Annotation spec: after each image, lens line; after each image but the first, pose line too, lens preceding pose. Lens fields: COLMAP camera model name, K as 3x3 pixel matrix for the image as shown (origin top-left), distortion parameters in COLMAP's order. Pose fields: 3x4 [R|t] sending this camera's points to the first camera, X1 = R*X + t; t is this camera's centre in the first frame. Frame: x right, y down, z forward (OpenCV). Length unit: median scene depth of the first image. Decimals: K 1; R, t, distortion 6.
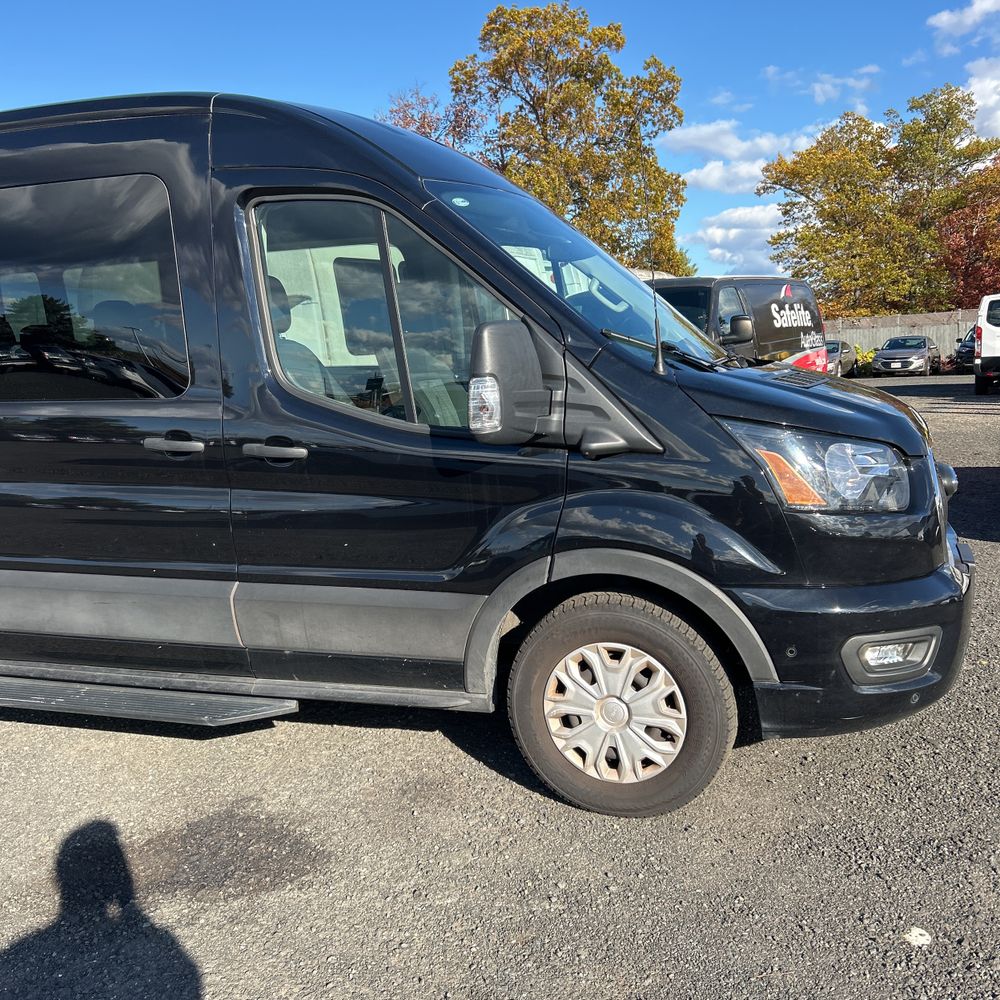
lens RADIAL K [[1020.4, 0, 487.8], [0, 1020.4, 511.6], [0, 0, 1]] dist [0.066677, -0.090751]
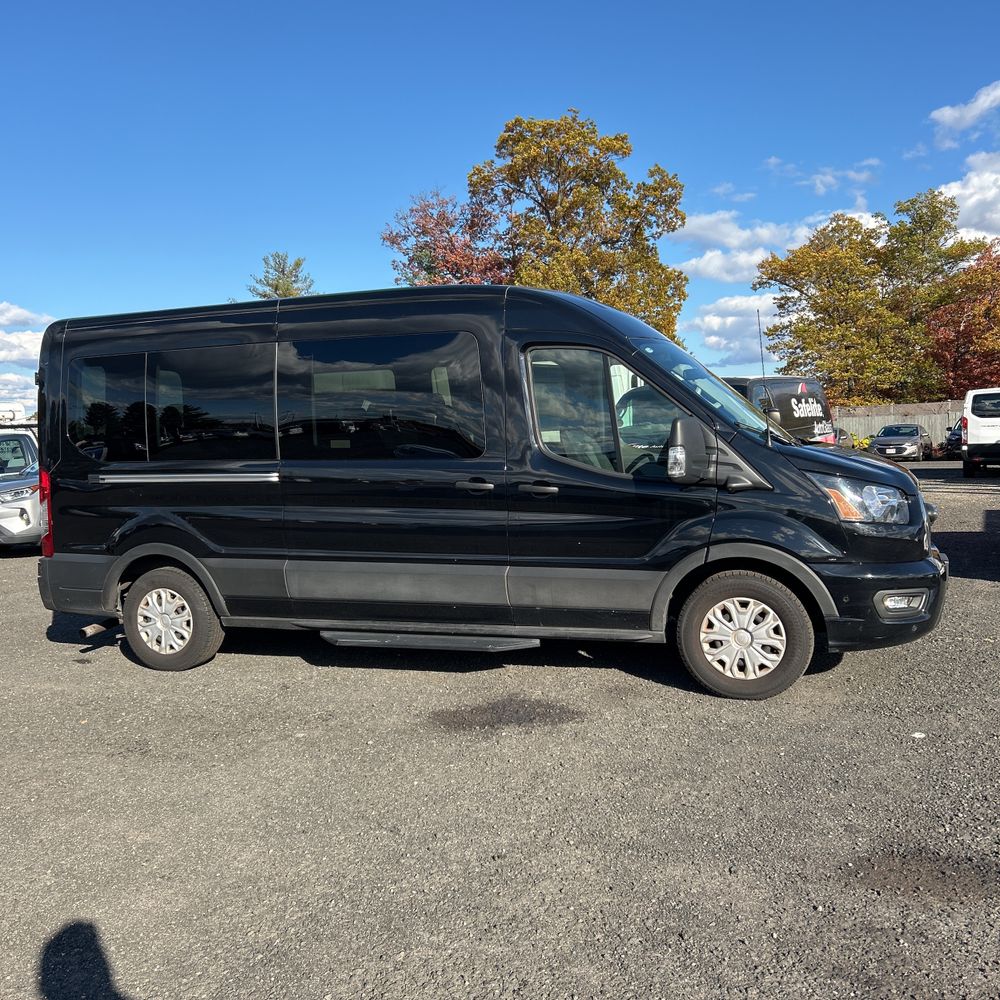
lens RADIAL K [[999.7, 0, 484.9], [0, 999.7, 497.3], [0, 0, 1]] dist [0.114013, -0.251720]
pose [[0.999883, 0.014233, -0.005638, -0.284401], [-0.014686, 0.995772, -0.090679, 0.108650], [0.004324, 0.090751, 0.995864, -0.676641]]
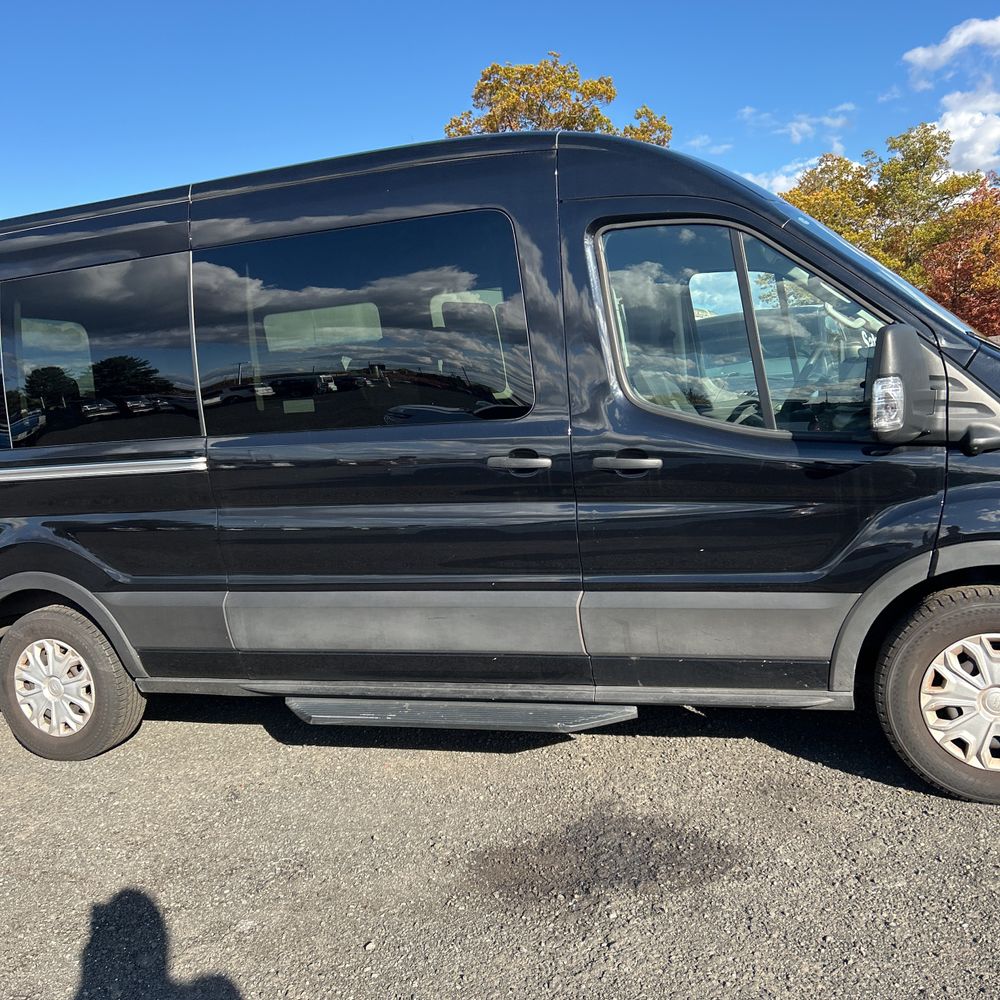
lens RADIAL K [[1018.8, 0, 479.5], [0, 1018.8, 503.2], [0, 0, 1]] dist [0.040597, -0.042457]
pose [[0.999360, -0.035374, -0.005290, -0.349162], [0.035047, 0.997997, -0.052667, 0.030820], [0.007142, 0.052448, 0.998598, -0.035226]]
